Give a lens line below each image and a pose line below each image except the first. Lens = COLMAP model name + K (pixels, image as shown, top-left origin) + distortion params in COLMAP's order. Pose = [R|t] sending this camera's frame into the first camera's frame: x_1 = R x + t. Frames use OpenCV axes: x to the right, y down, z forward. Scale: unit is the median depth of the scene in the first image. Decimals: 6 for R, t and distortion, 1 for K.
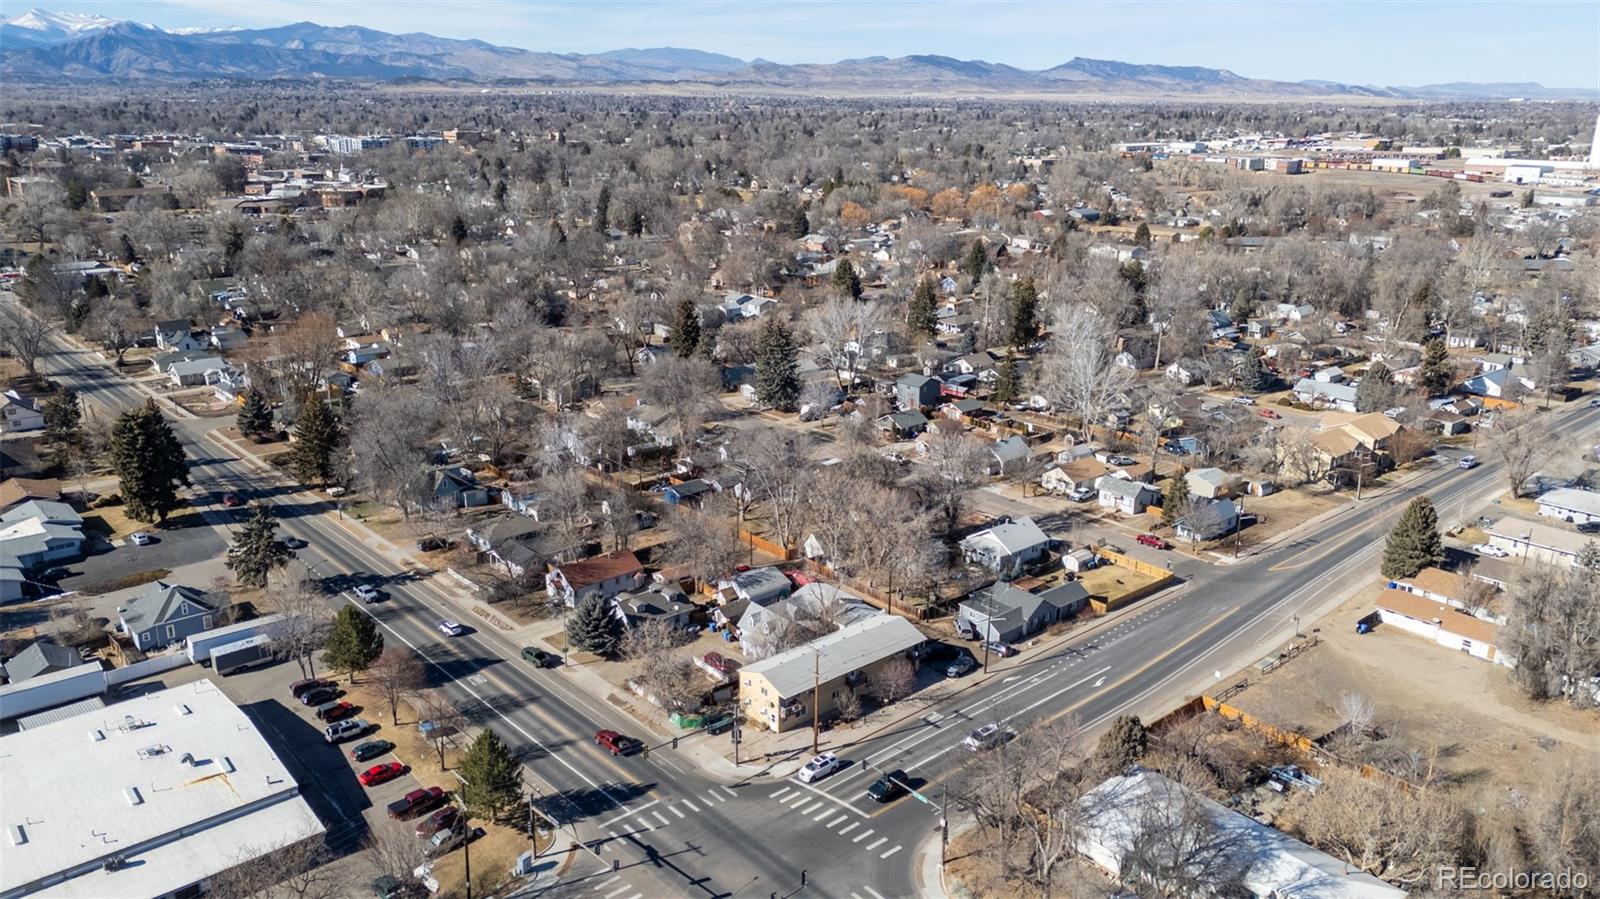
lens RADIAL K [[1171.5, 0, 800.0], [0, 1171.5, 449.5], [0, 0, 1]] dist [0.071094, -0.060553]
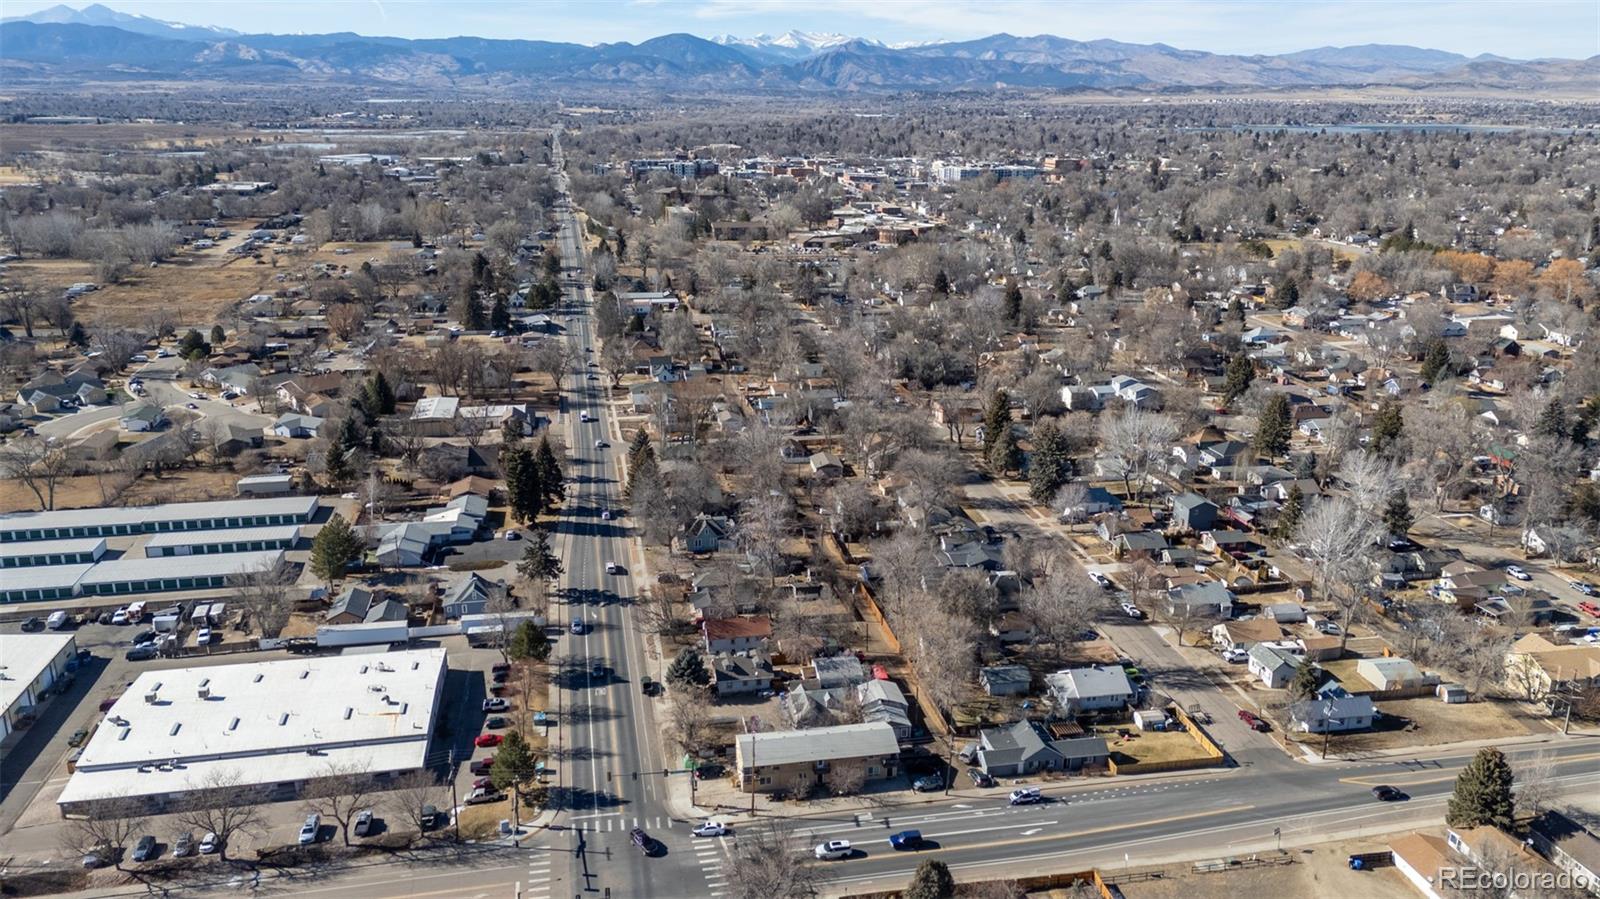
lens RADIAL K [[1171.5, 0, 800.0], [0, 1171.5, 449.5], [0, 0, 1]] dist [0.071094, -0.060553]
pose [[0.859852, 0.145532, -0.489362, 0.479774], [-0.146777, 0.988512, 0.036075, -0.145047], [0.488990, 0.040808, 0.871335, -0.084420]]
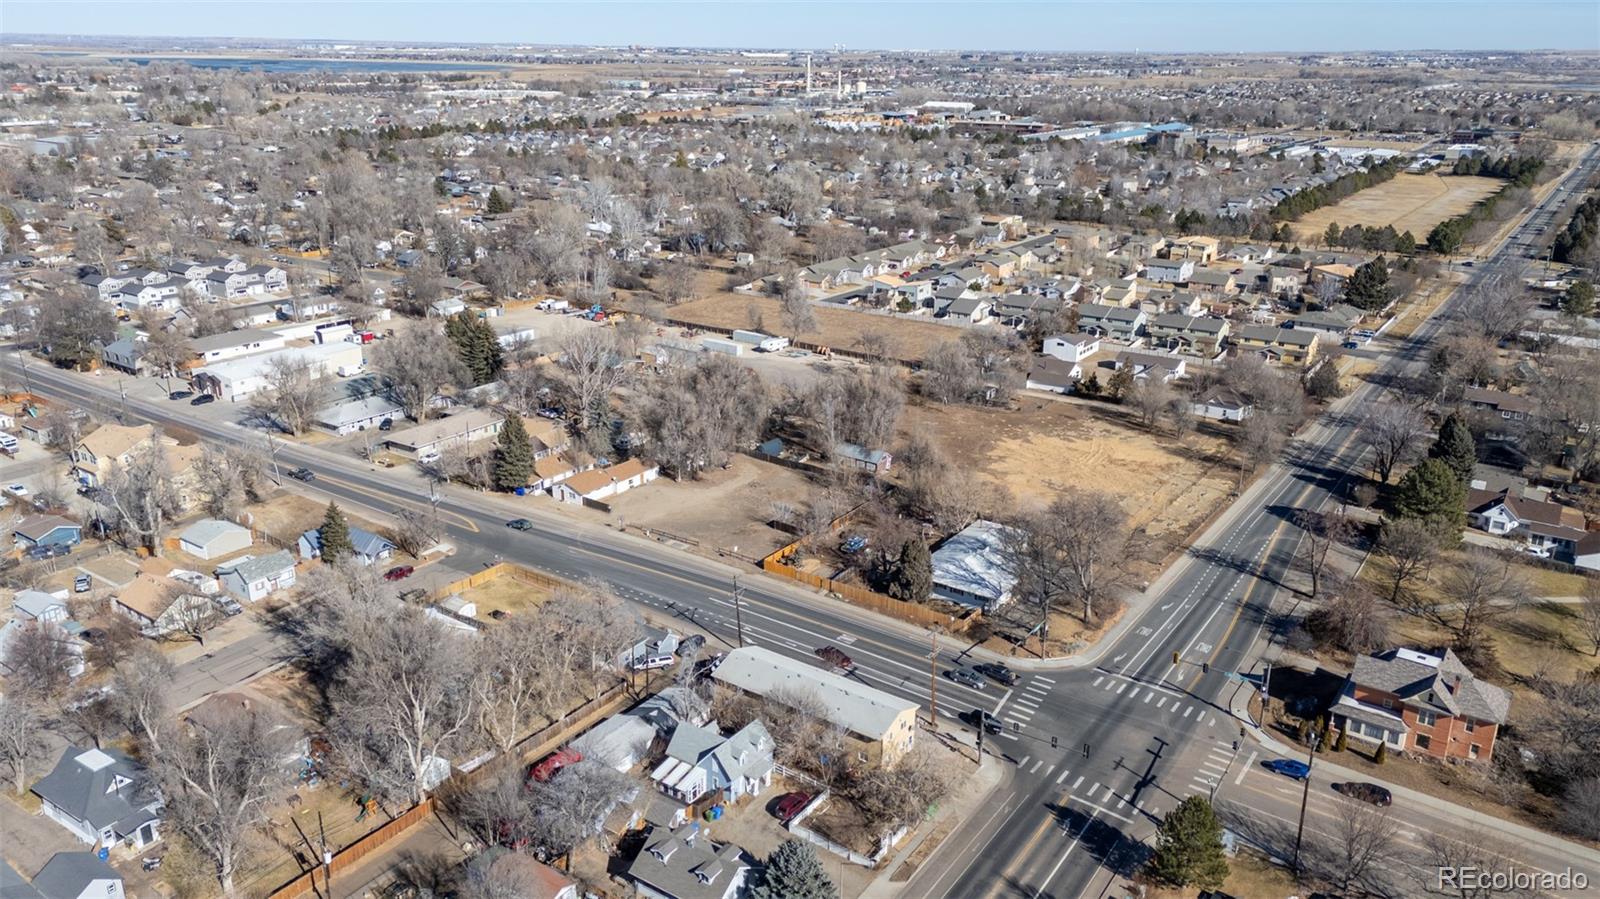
lens RADIAL K [[1171.5, 0, 800.0], [0, 1171.5, 449.5], [0, 0, 1]] dist [0.071094, -0.060553]
pose [[-0.229047, -0.327199, 0.916776, -0.648656], [0.273700, 0.882170, 0.383229, -0.305103], [-0.934145, 0.338699, -0.112504, 0.876215]]
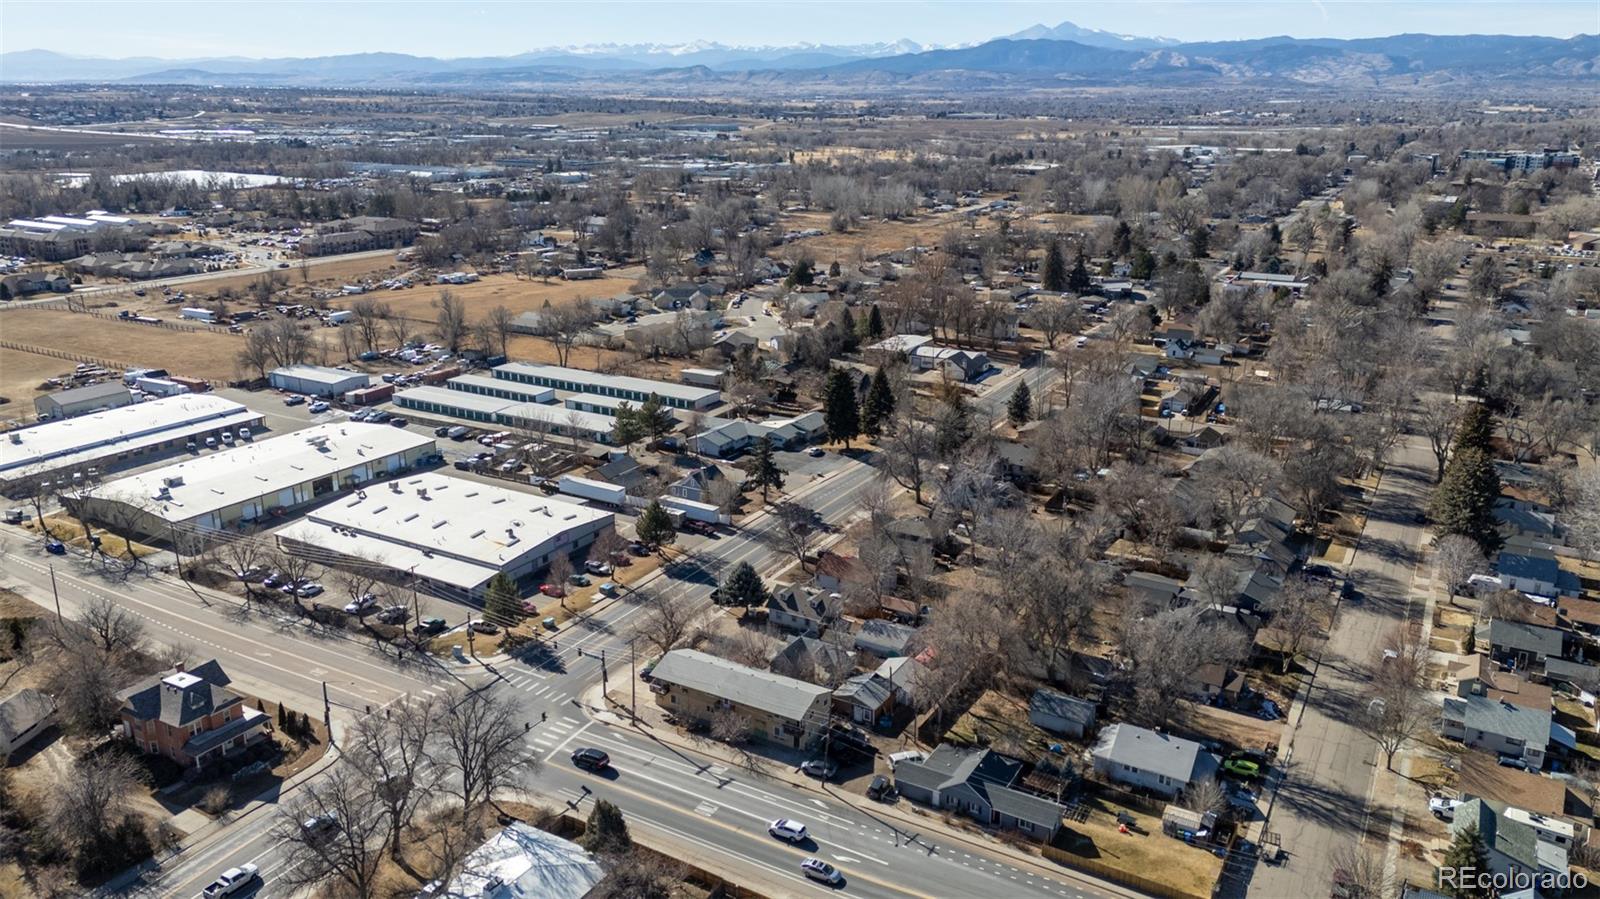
lens RADIAL K [[1171.5, 0, 800.0], [0, 1171.5, 449.5], [0, 0, 1]] dist [0.071094, -0.060553]
pose [[0.316269, 0.270062, -0.909417, 0.816557], [-0.276915, 0.943156, 0.183778, -0.204443], [0.907354, 0.193708, 0.373076, 0.501162]]
